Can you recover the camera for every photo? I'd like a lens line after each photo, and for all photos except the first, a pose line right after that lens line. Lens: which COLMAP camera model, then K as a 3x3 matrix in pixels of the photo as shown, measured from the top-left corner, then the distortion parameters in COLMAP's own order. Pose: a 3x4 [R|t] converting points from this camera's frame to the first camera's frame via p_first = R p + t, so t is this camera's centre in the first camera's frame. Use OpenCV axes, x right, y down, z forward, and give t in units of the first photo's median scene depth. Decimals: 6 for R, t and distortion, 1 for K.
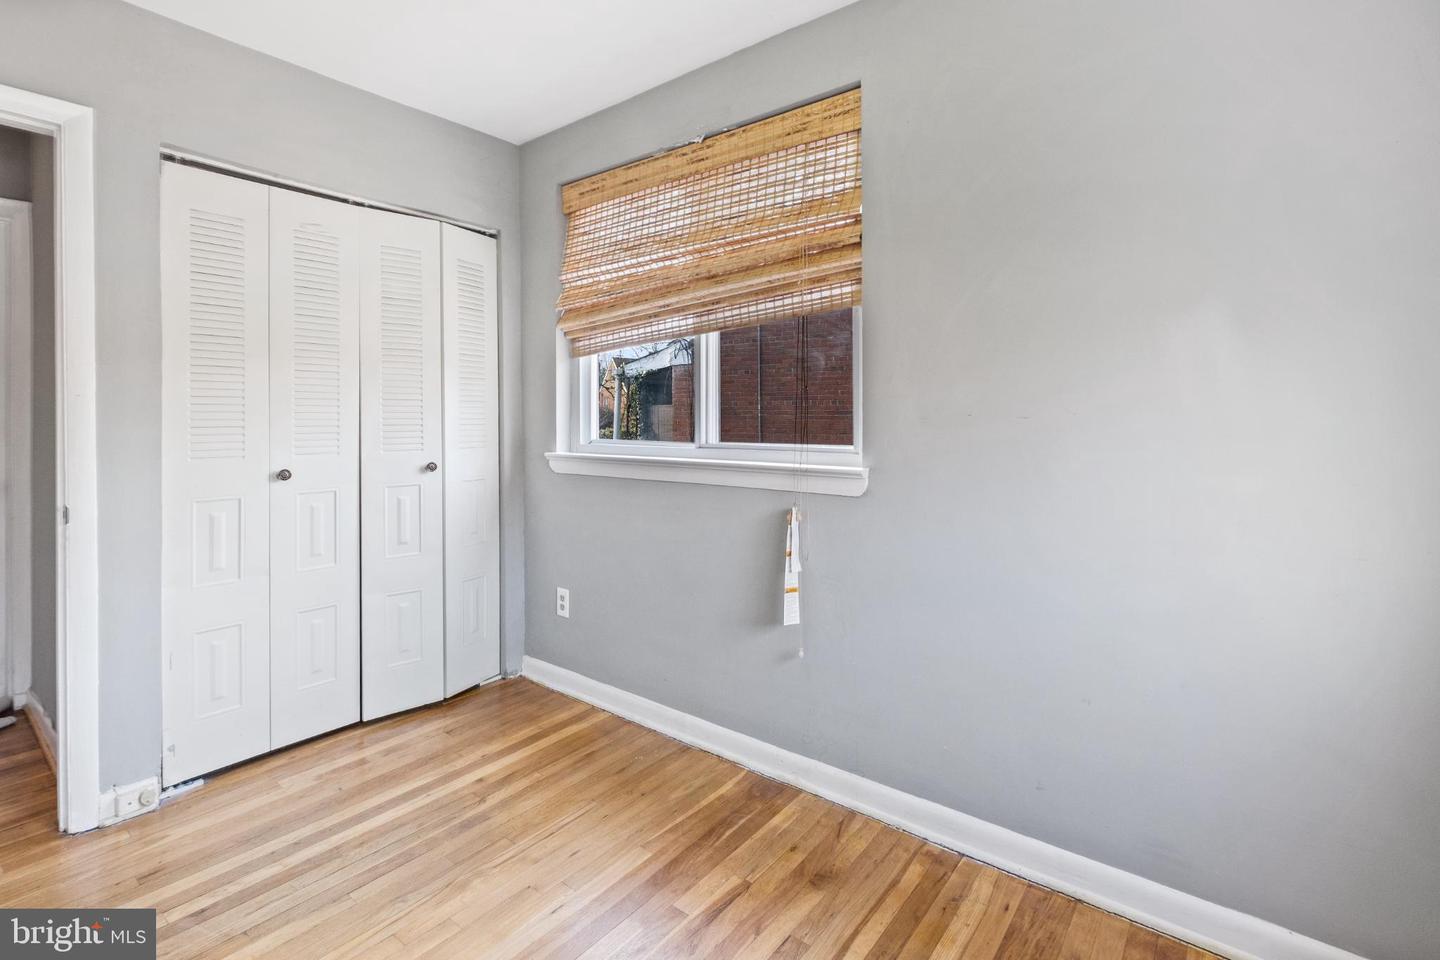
lens RADIAL K [[666.8, 0, 758.8], [0, 666.8, 419.6], [0, 0, 1]] dist [0.002740, 0.000392]
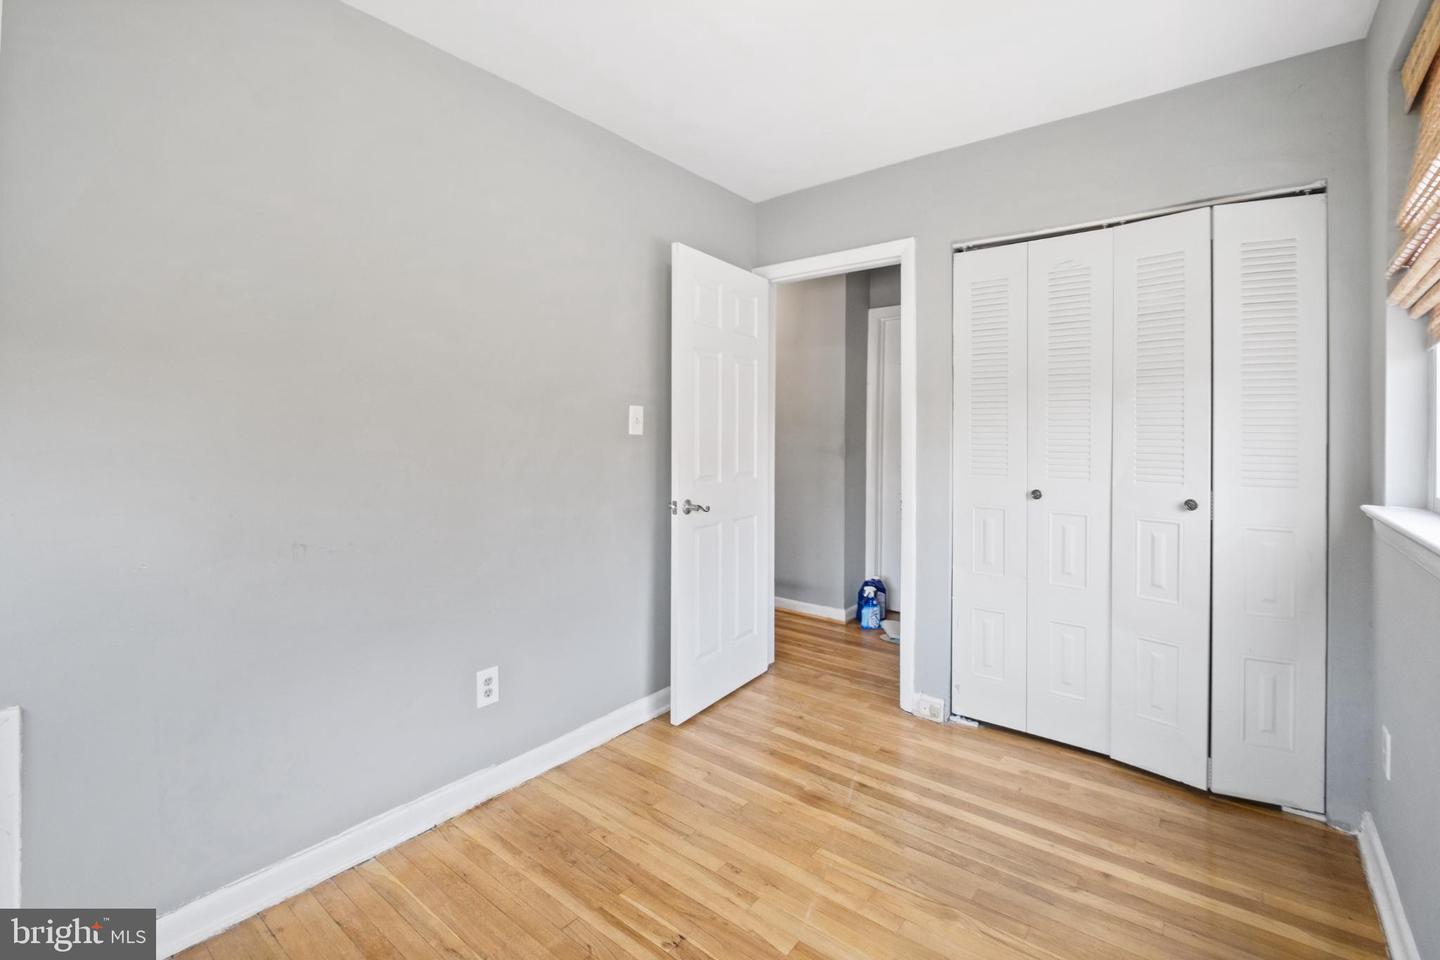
lens RADIAL K [[642.8, 0, 721.0], [0, 642.8, 433.1], [0, 0, 1]] dist [0.000148, -0.000285]
pose [[-0.025397, 0.005824, -0.999660, 0.400964], [-0.006809, 0.999959, 0.005999, -0.024219], [0.999654, 0.006959, -0.025356, 0.515230]]
